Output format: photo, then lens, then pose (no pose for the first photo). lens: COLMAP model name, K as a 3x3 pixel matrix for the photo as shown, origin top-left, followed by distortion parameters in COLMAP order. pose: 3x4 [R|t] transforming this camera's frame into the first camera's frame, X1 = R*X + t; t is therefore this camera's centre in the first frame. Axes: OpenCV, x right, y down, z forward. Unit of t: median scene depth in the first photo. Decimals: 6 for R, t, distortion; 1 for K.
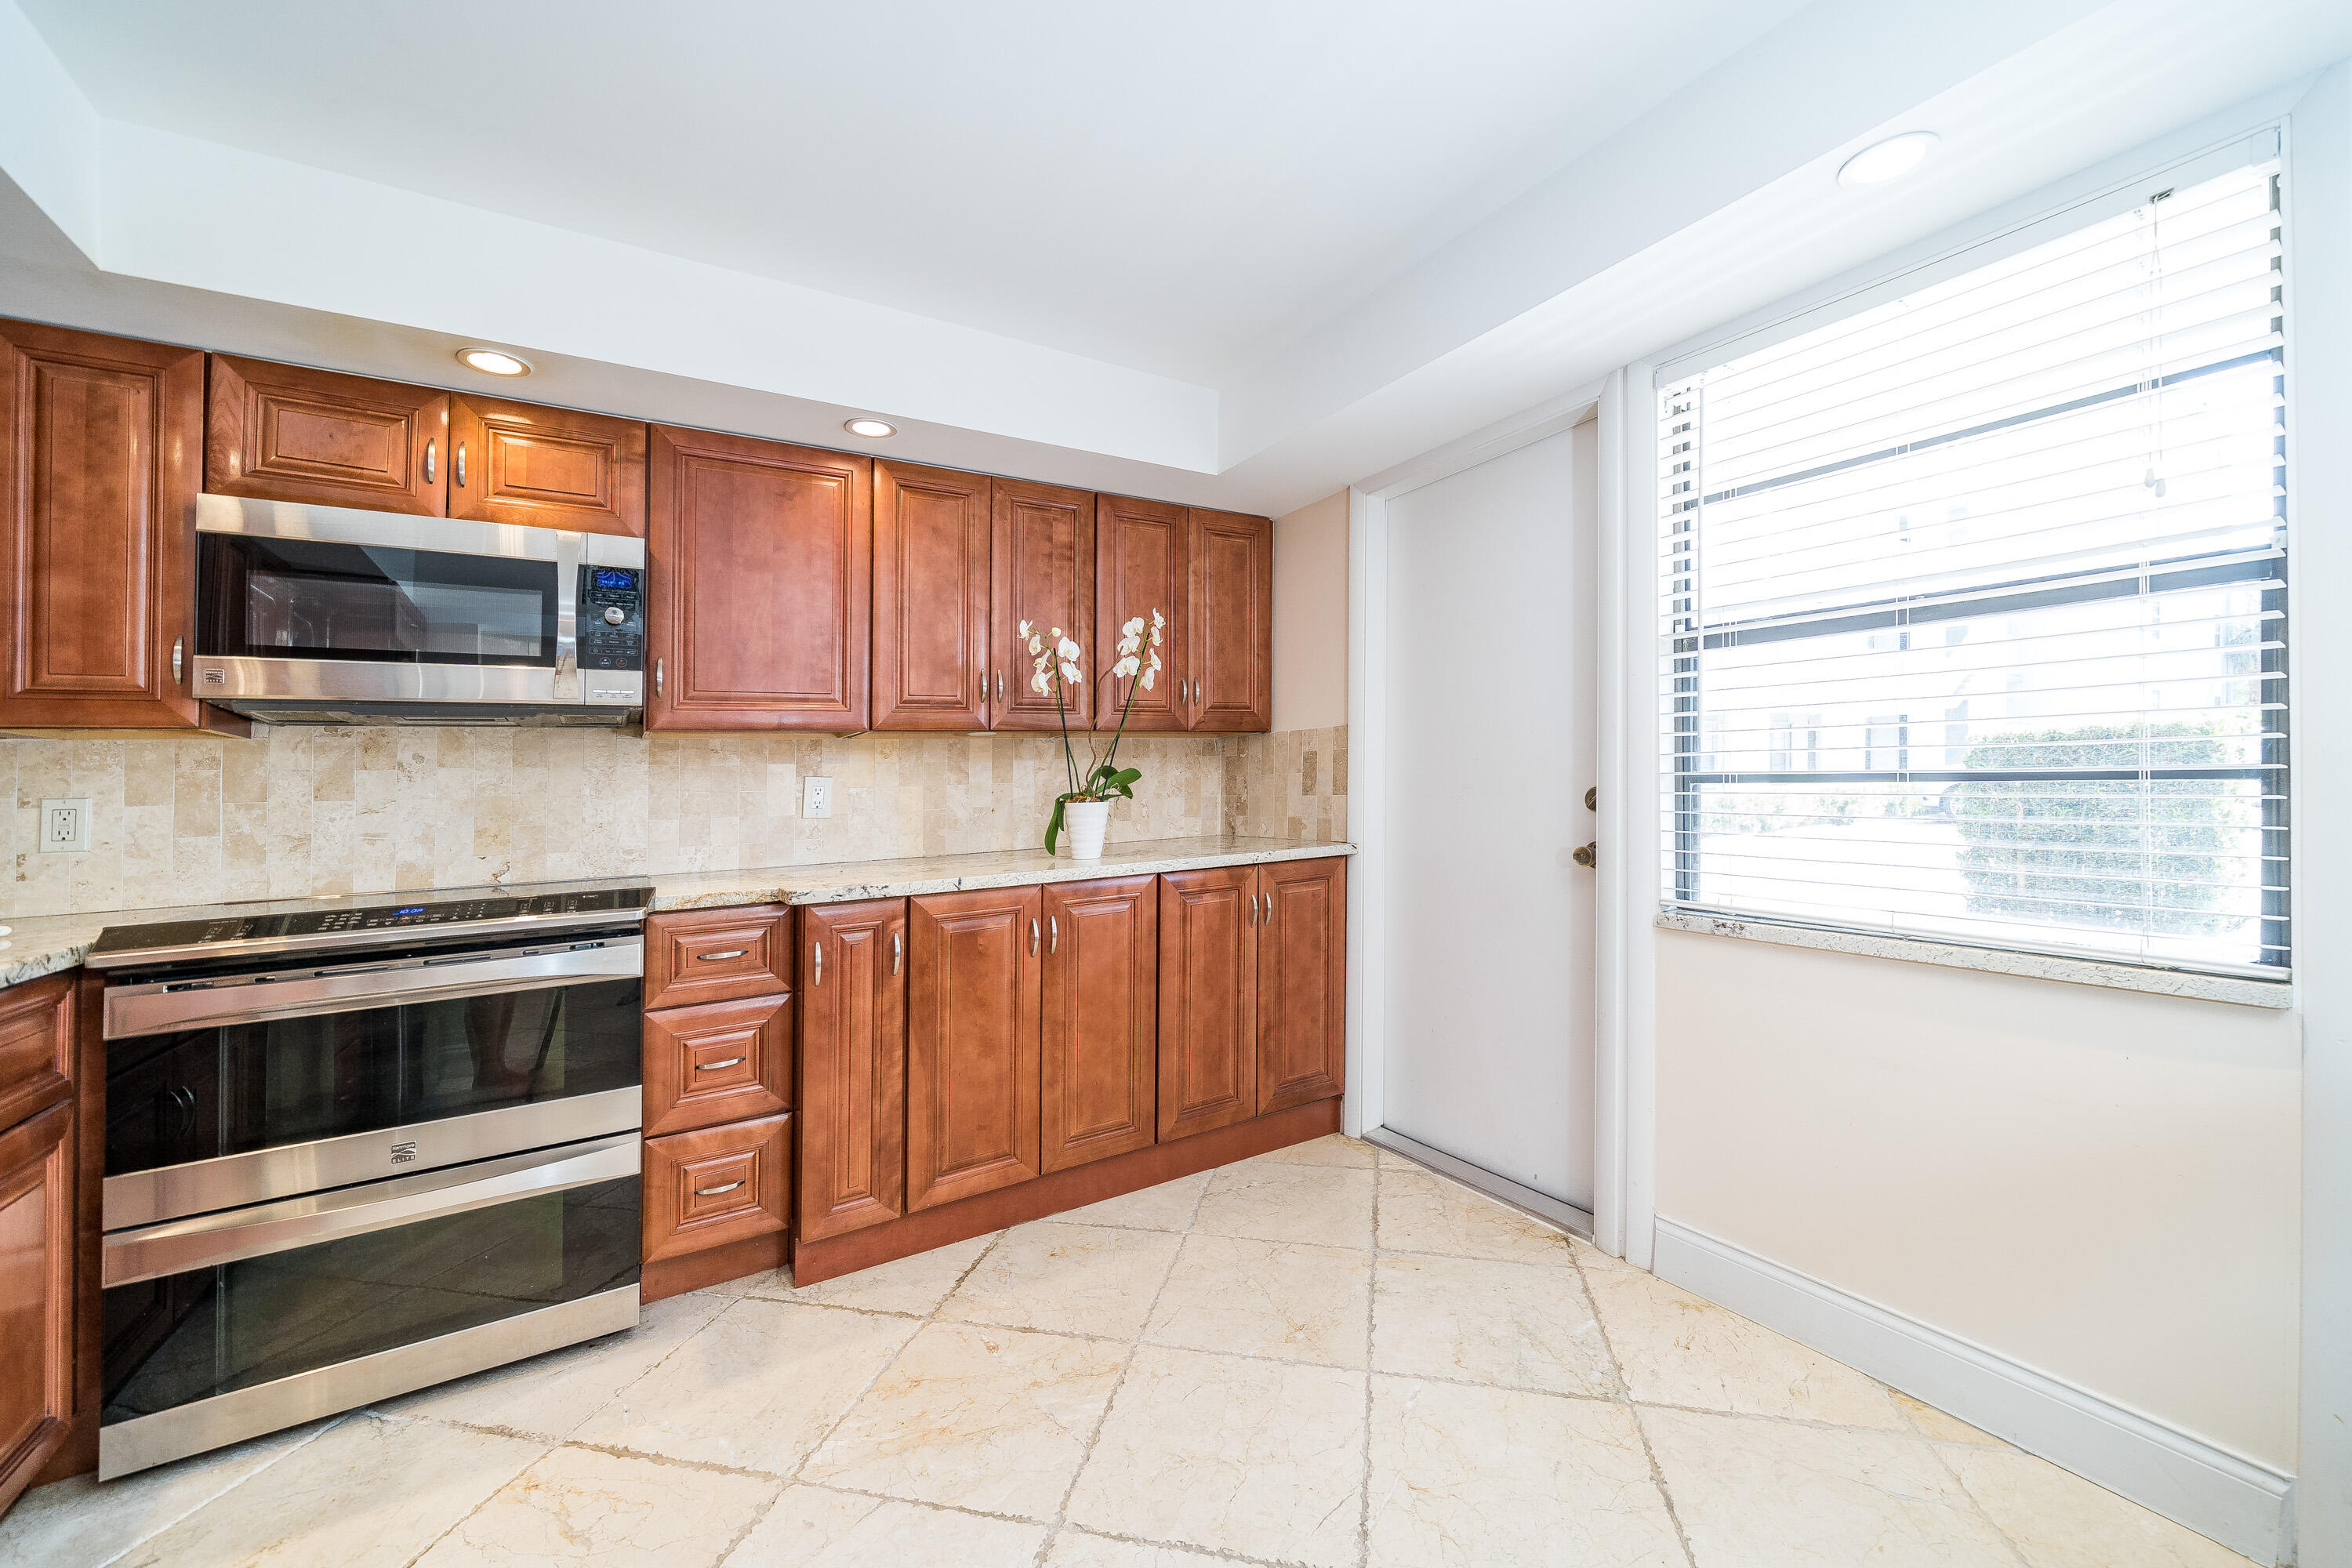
lens RADIAL K [[957.4, 0, 1120.8], [0, 957.4, 873.5], [0, 0, 1]] dist [-0.000886, -0.000088]
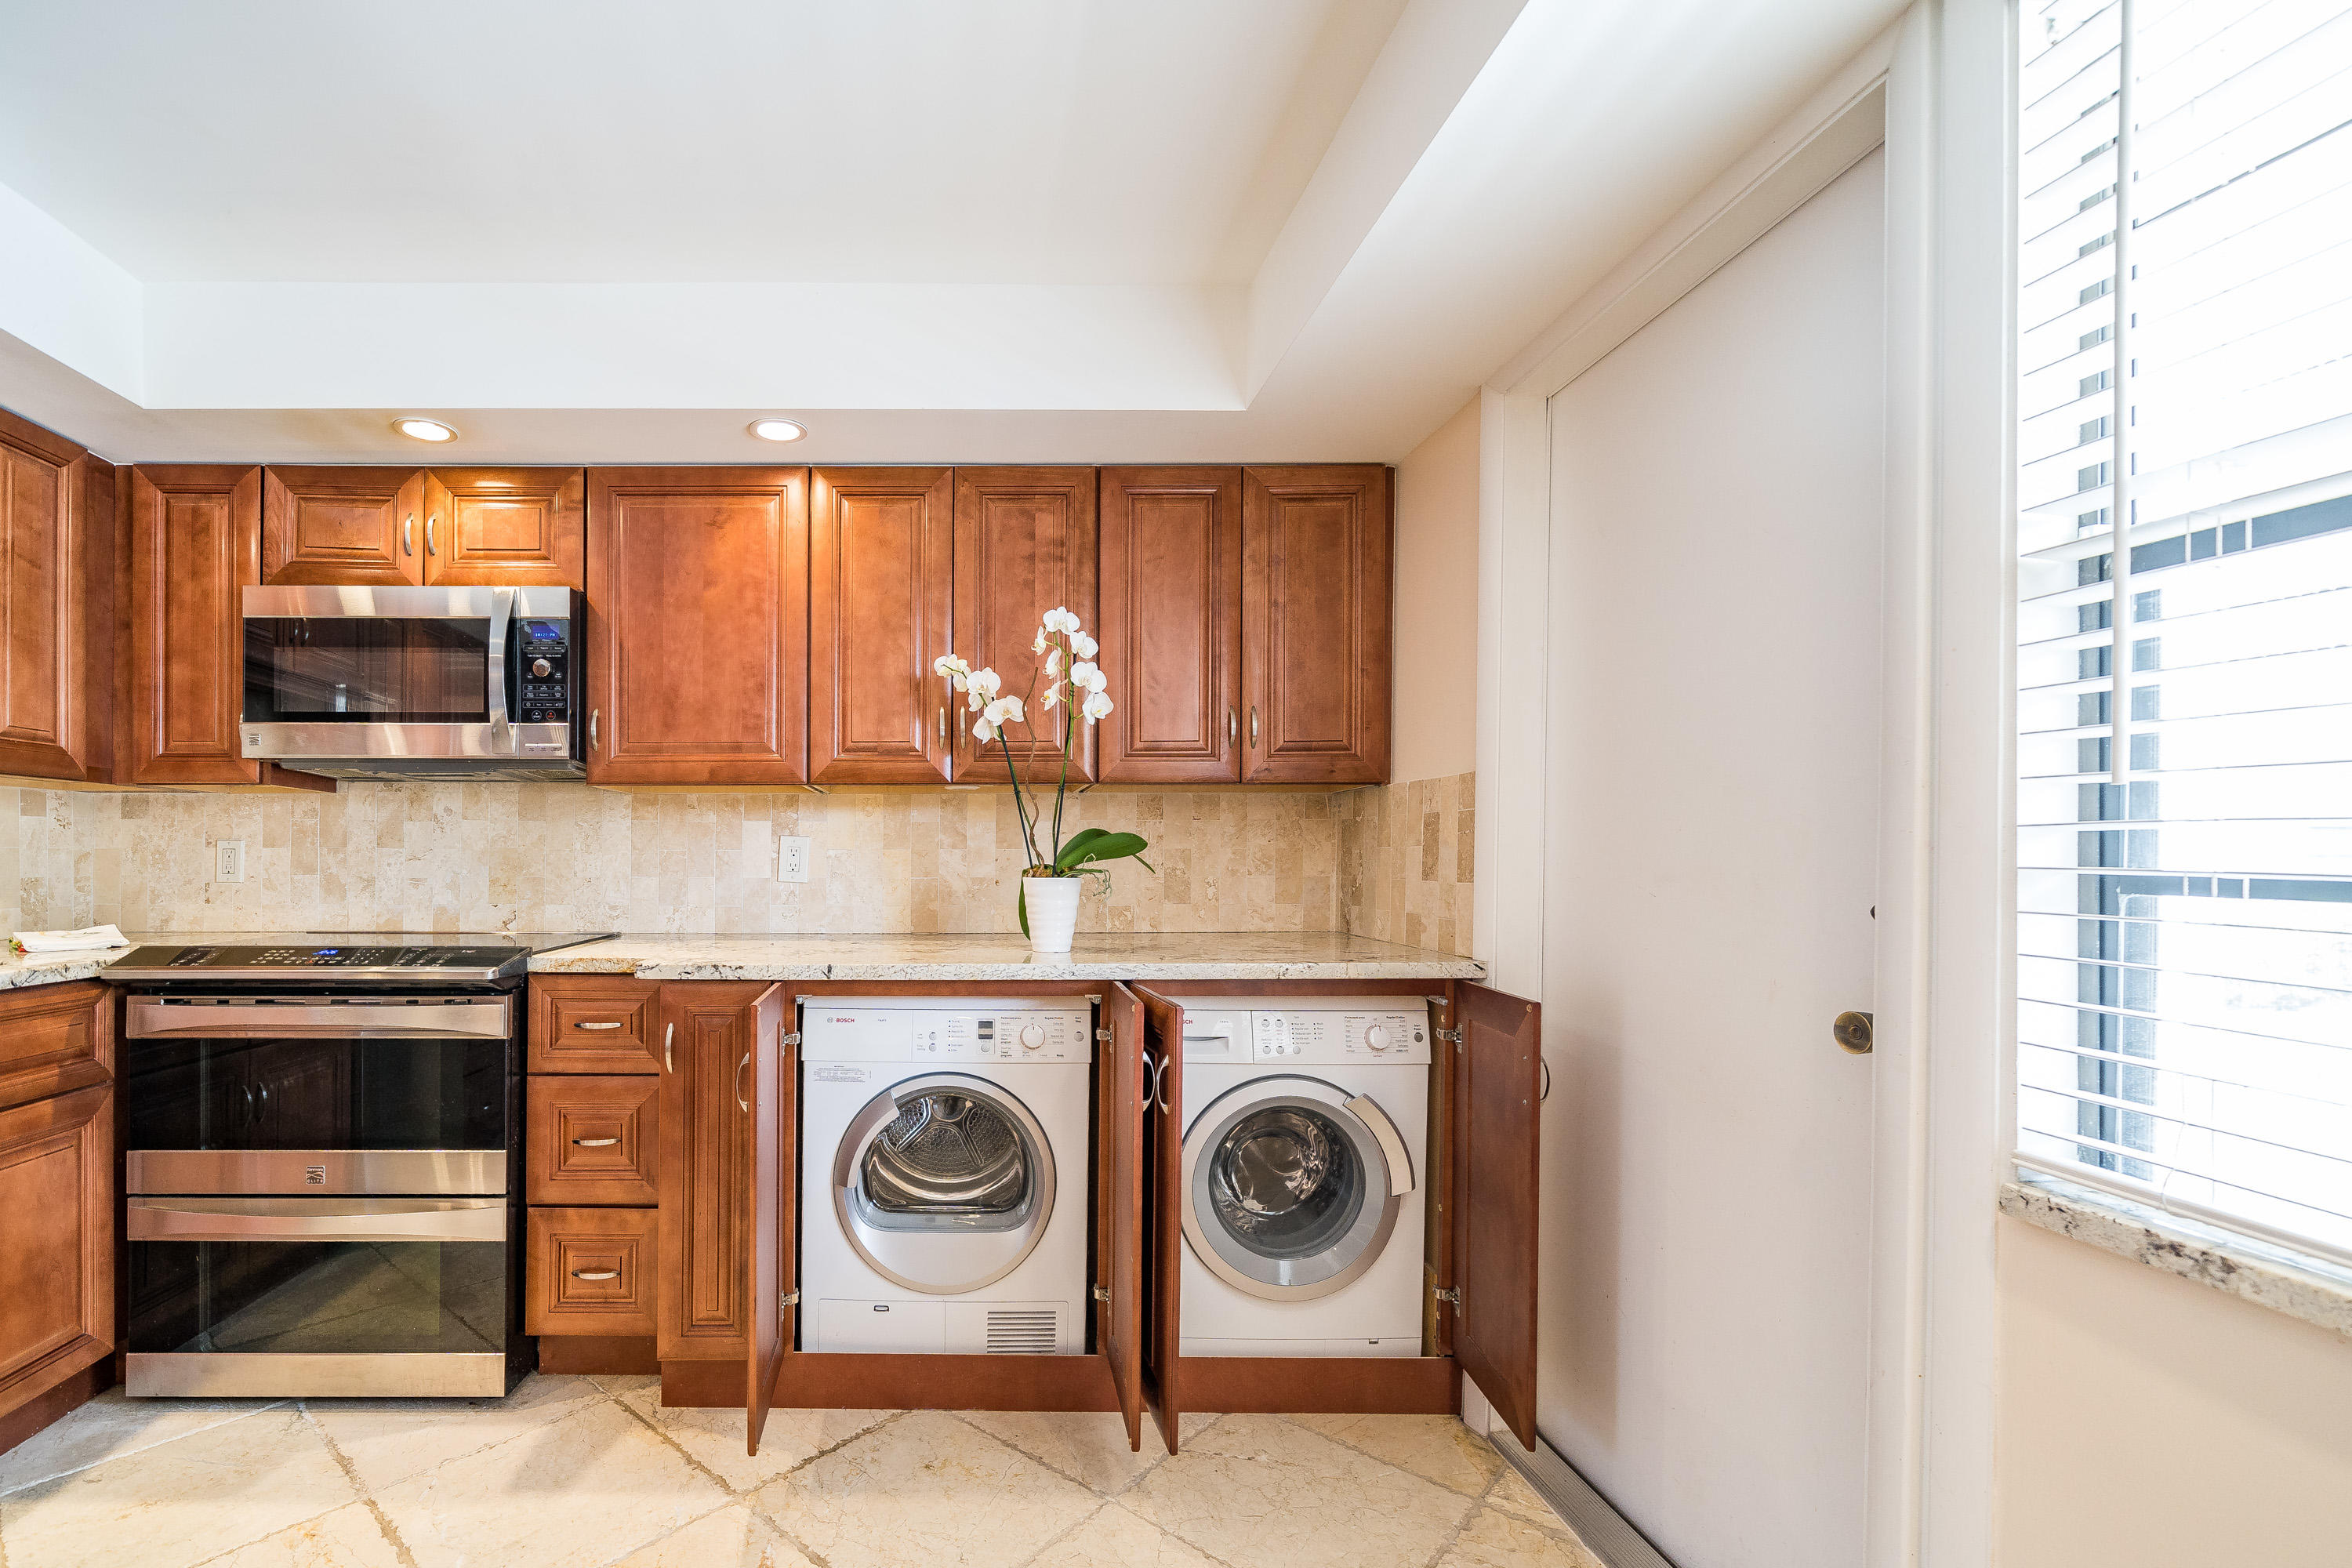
lens RADIAL K [[1015.2, 0, 920.7], [0, 1015.2, 914.7], [0, 0, 1]] dist [0.001680, 0.000081]
pose [[0.849579, 0.061777, -0.523831, 0.348273], [-0.074634, 0.997205, -0.003442, -0.040511], [0.522154, 0.042020, 0.851815, 0.312235]]
